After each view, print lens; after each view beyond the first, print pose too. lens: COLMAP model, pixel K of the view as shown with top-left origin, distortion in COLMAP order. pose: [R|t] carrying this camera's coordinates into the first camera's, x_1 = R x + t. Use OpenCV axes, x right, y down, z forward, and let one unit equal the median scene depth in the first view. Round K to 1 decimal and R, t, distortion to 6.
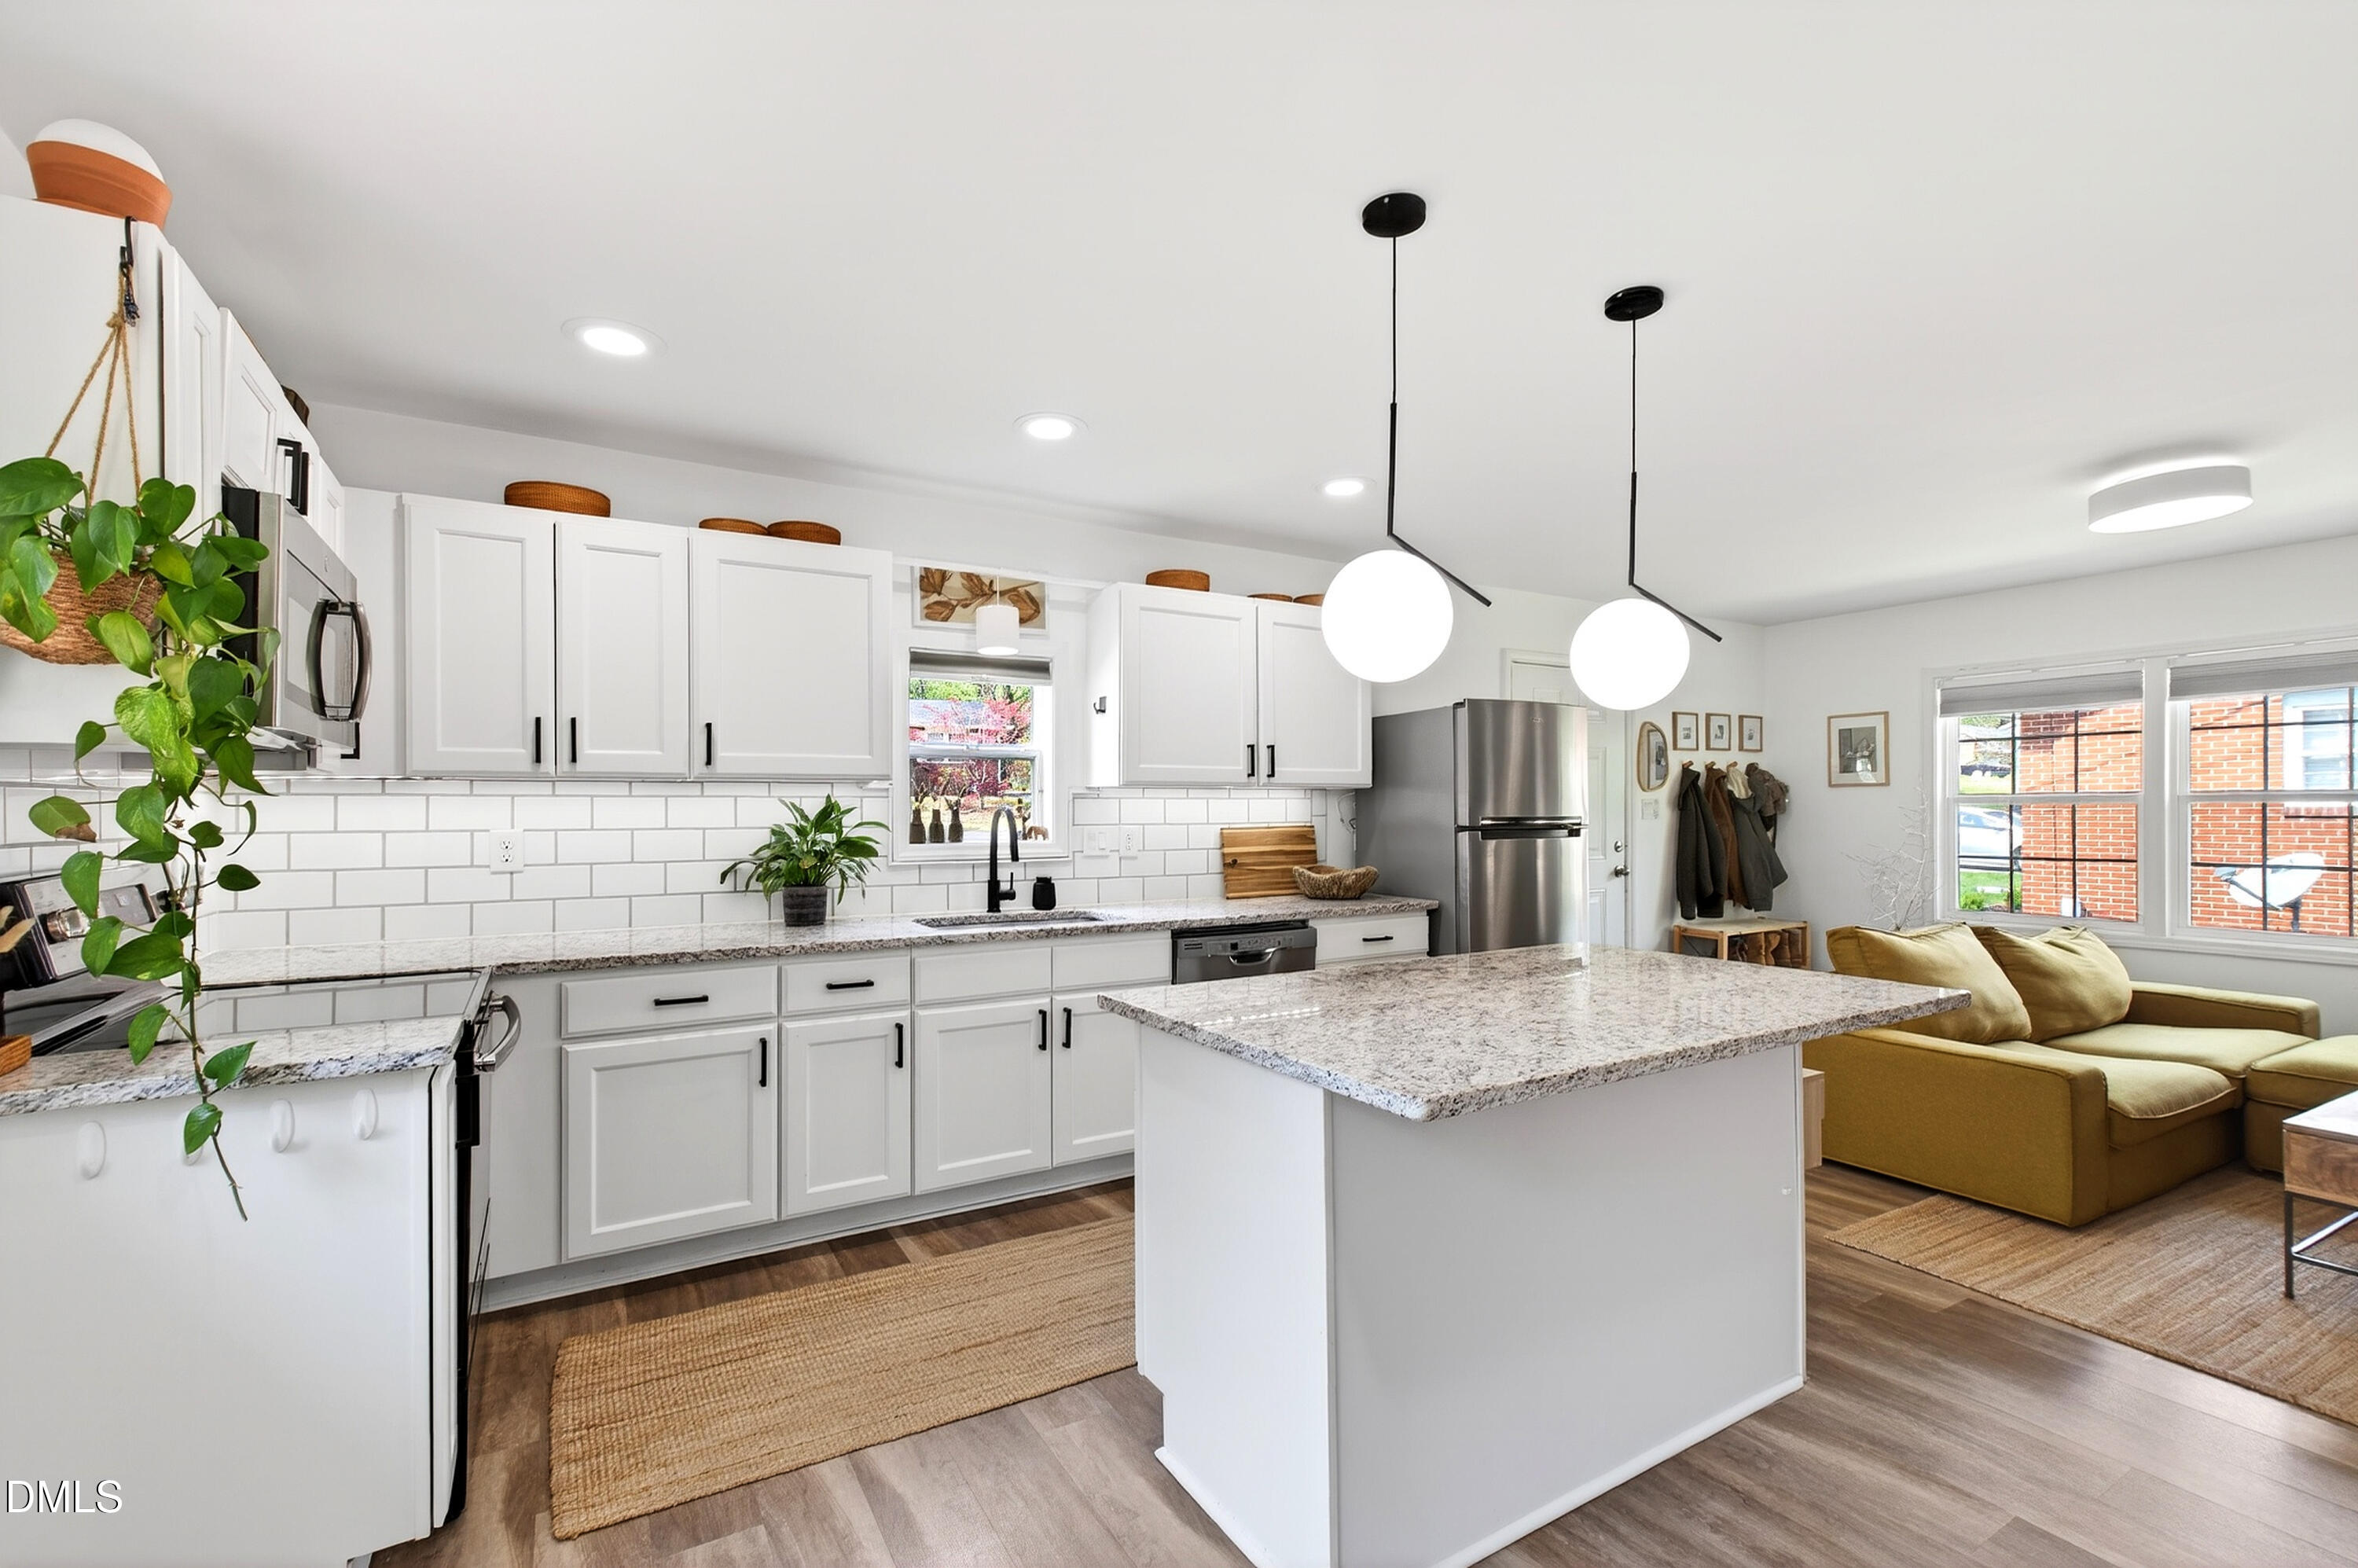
lens RADIAL K [[1023.8, 0, 1182.3], [0, 1023.8, 808.4], [0, 0, 1]] dist [0.006855, -0.003181]
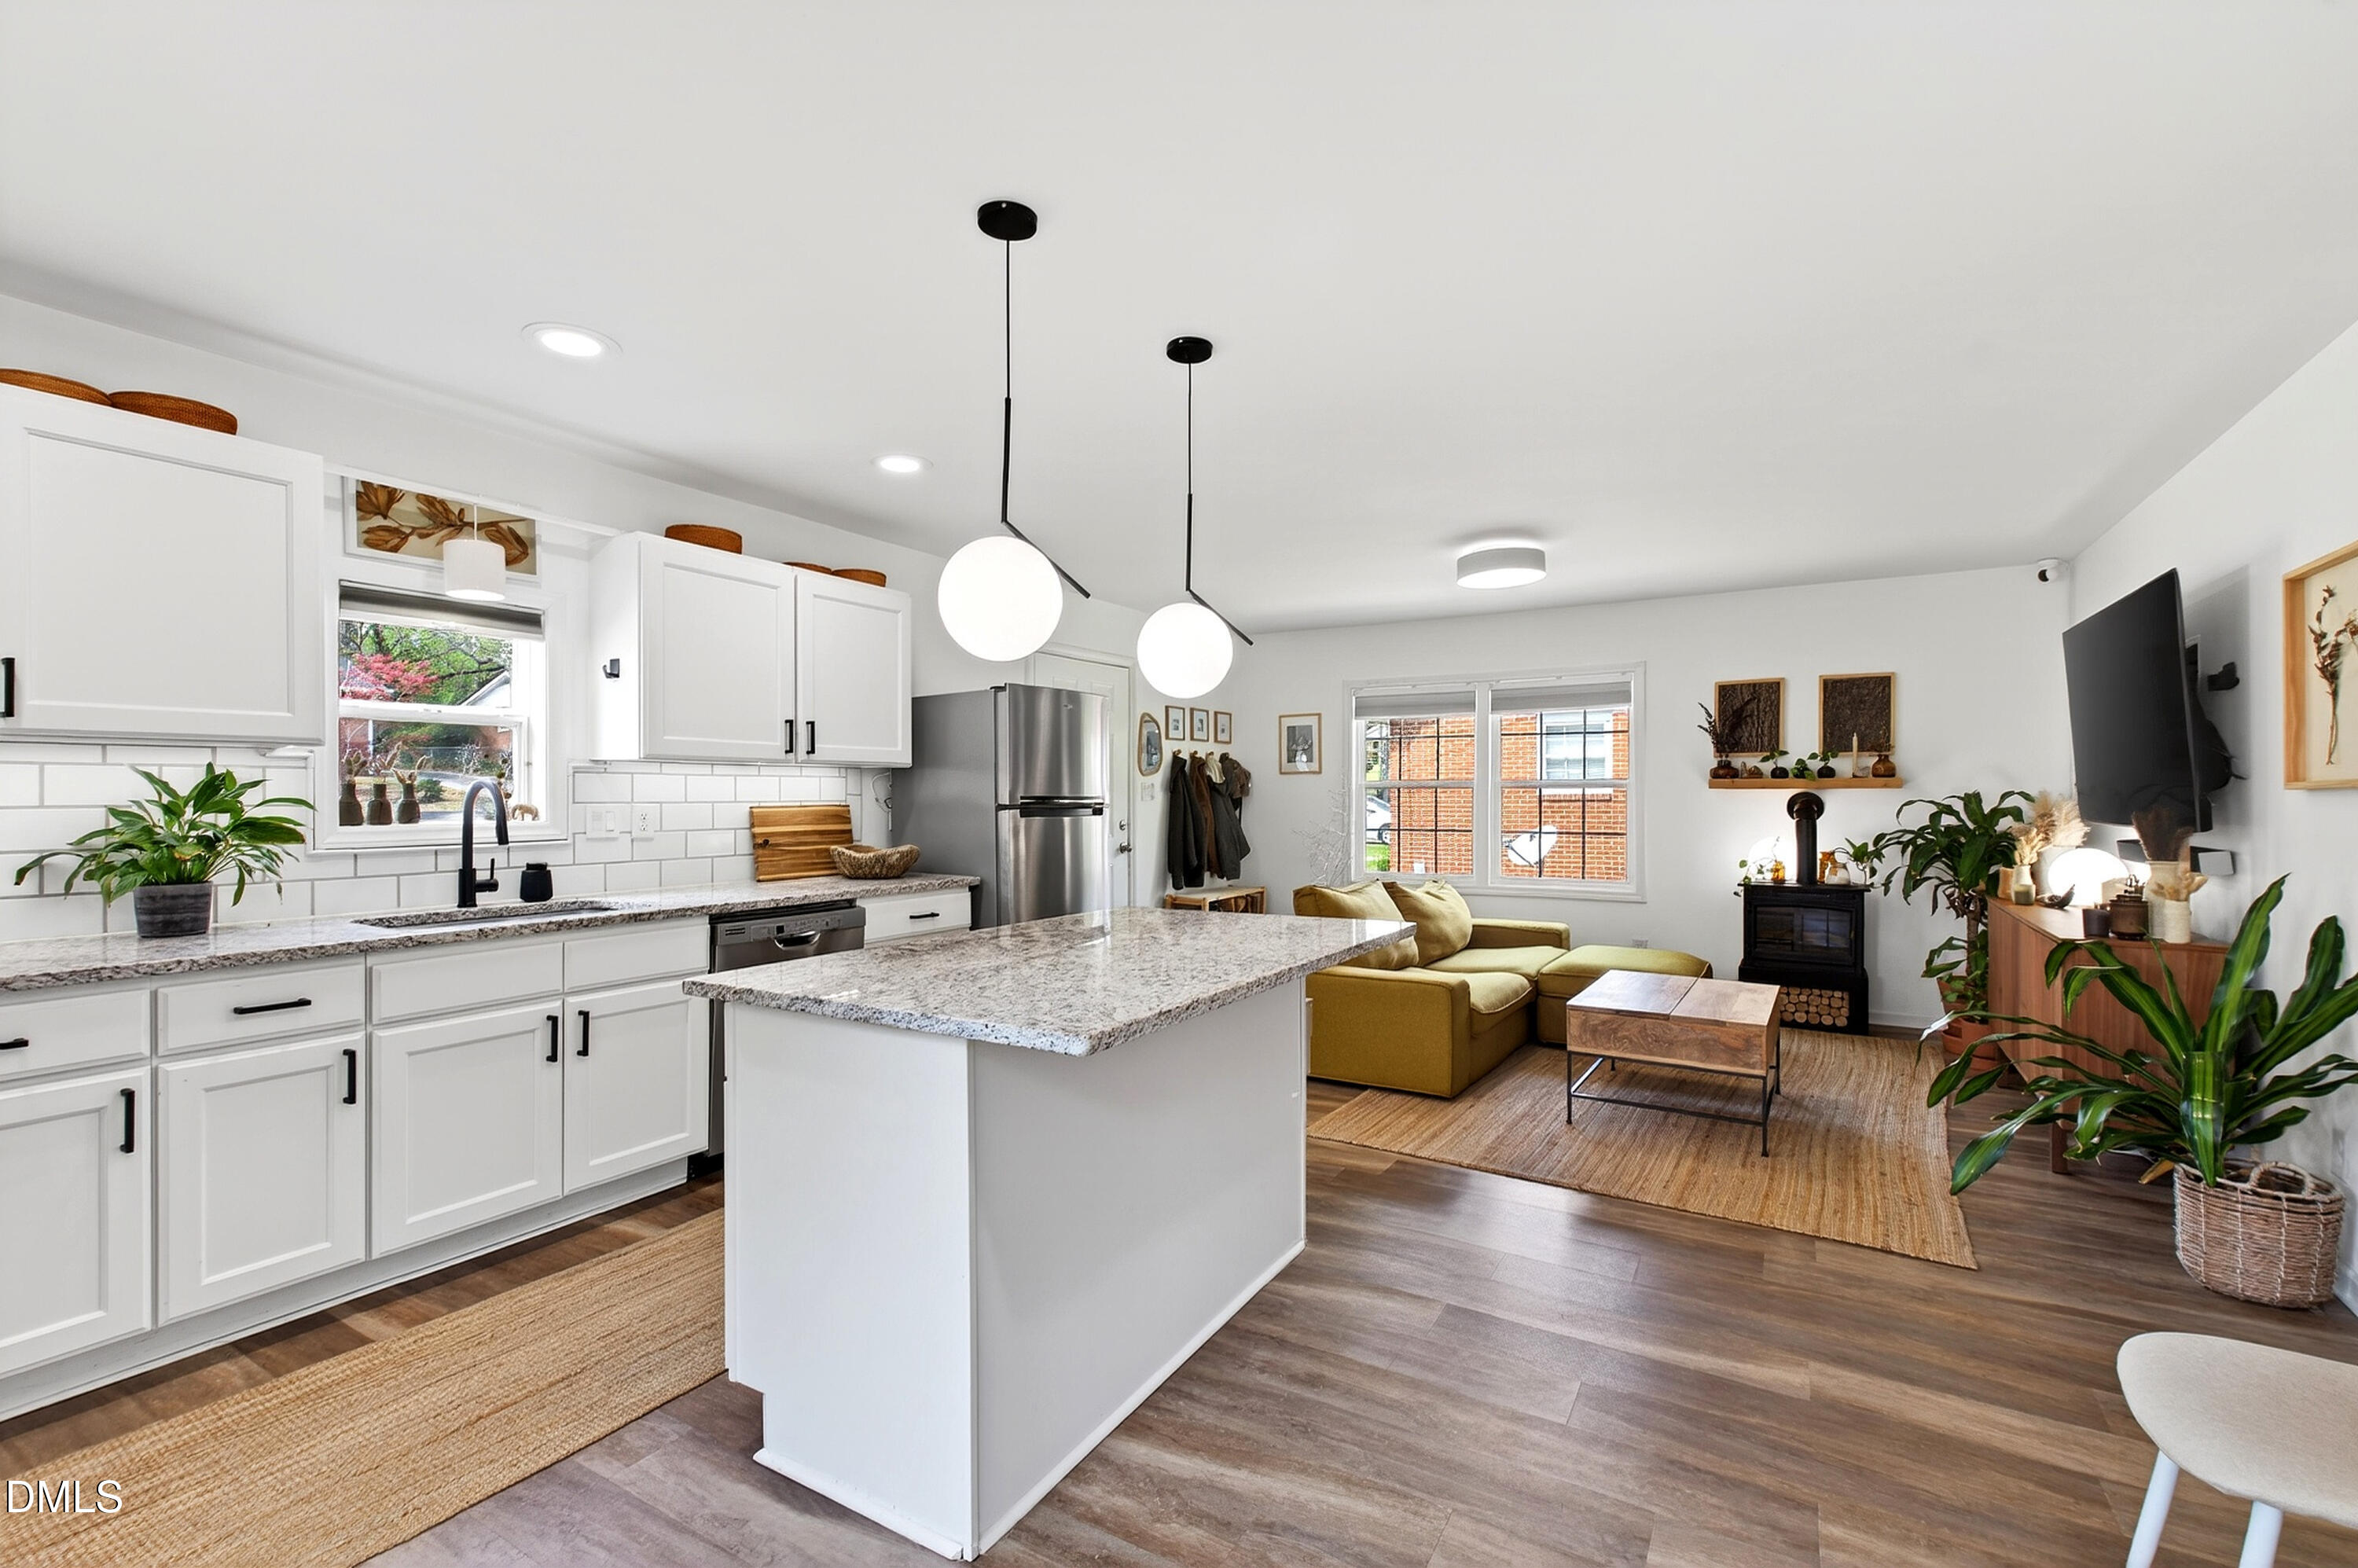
lens RADIAL K [[1023.8, 0, 1185.3], [0, 1023.8, 798.8], [0, 0, 1]] dist [0.006855, -0.003181]
pose [[0.877596, 0.001265, 0.479400, -0.079563], [-0.003063, 0.999991, 0.002969, 0.009362], [-0.479392, -0.004074, 0.877592, -0.013156]]
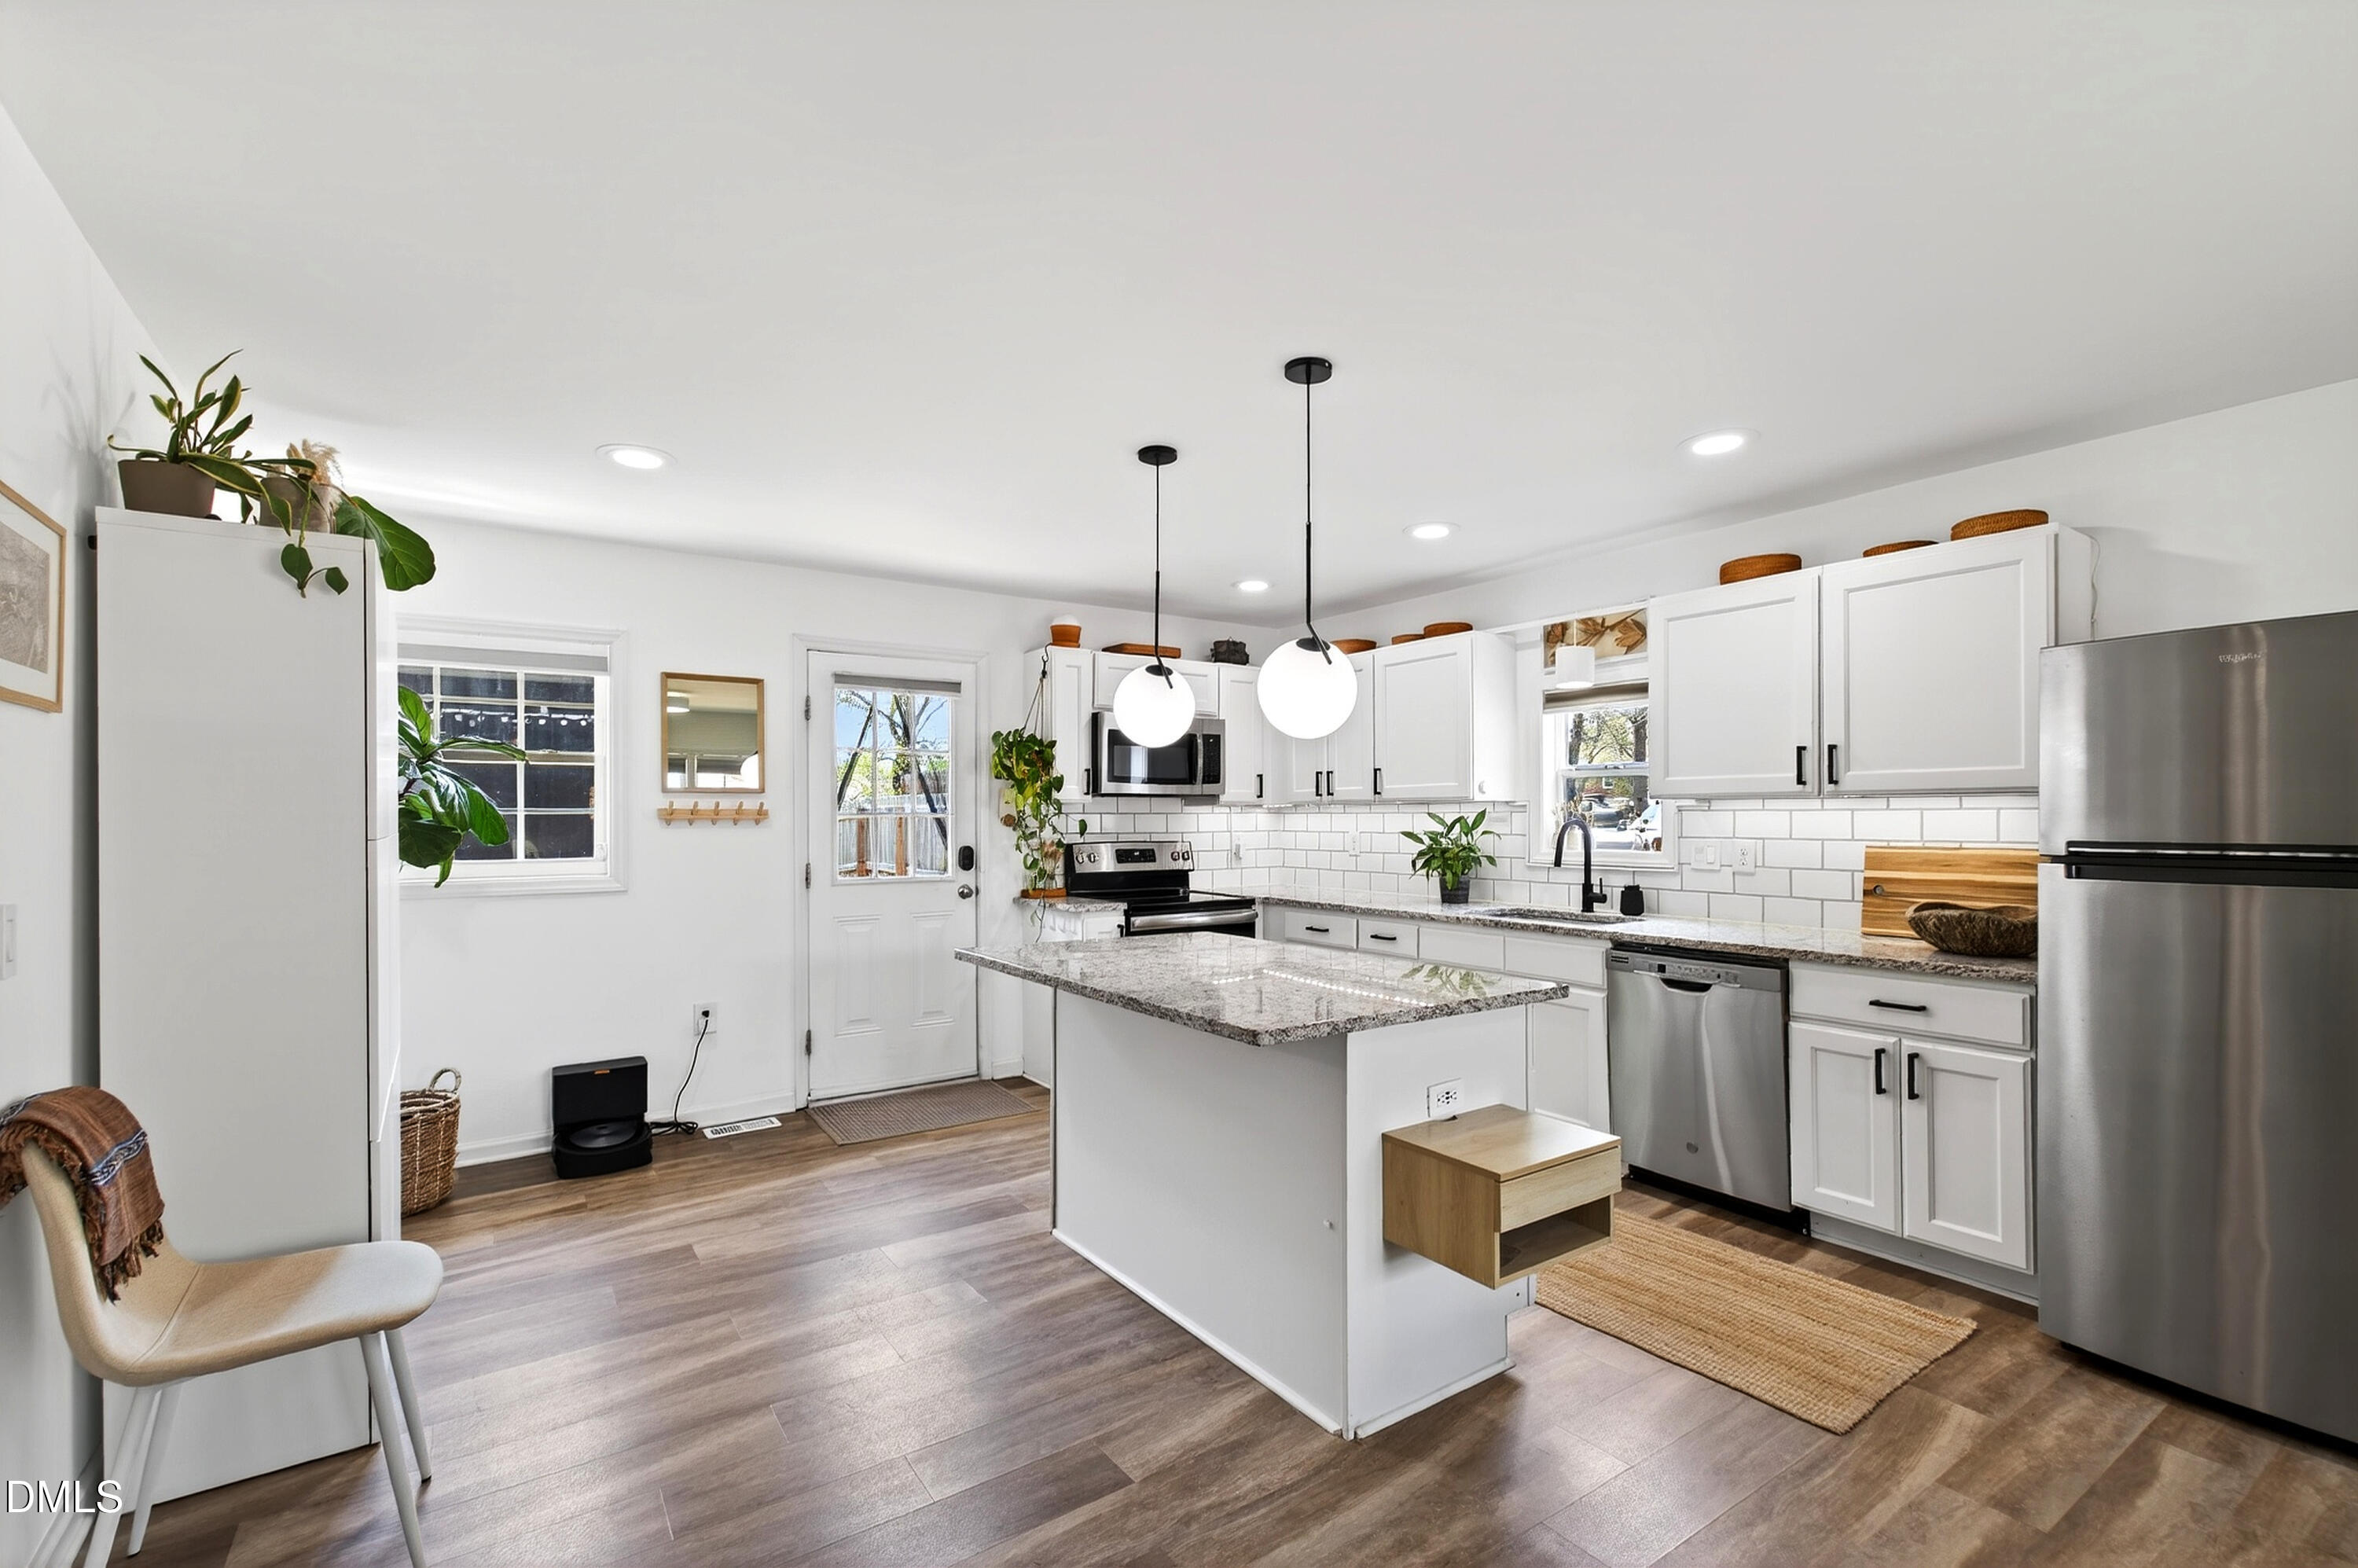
lens RADIAL K [[1023.8, 0, 1180.9], [0, 1023.8, 798.8], [0, 0, 1]] dist [0.006855, -0.003181]
pose [[0.053249, -0.021329, -0.998353, 1.029284], [-0.003862, 0.999760, -0.021565, 0.001843], [0.998574, 0.005004, 0.053154, 0.539161]]
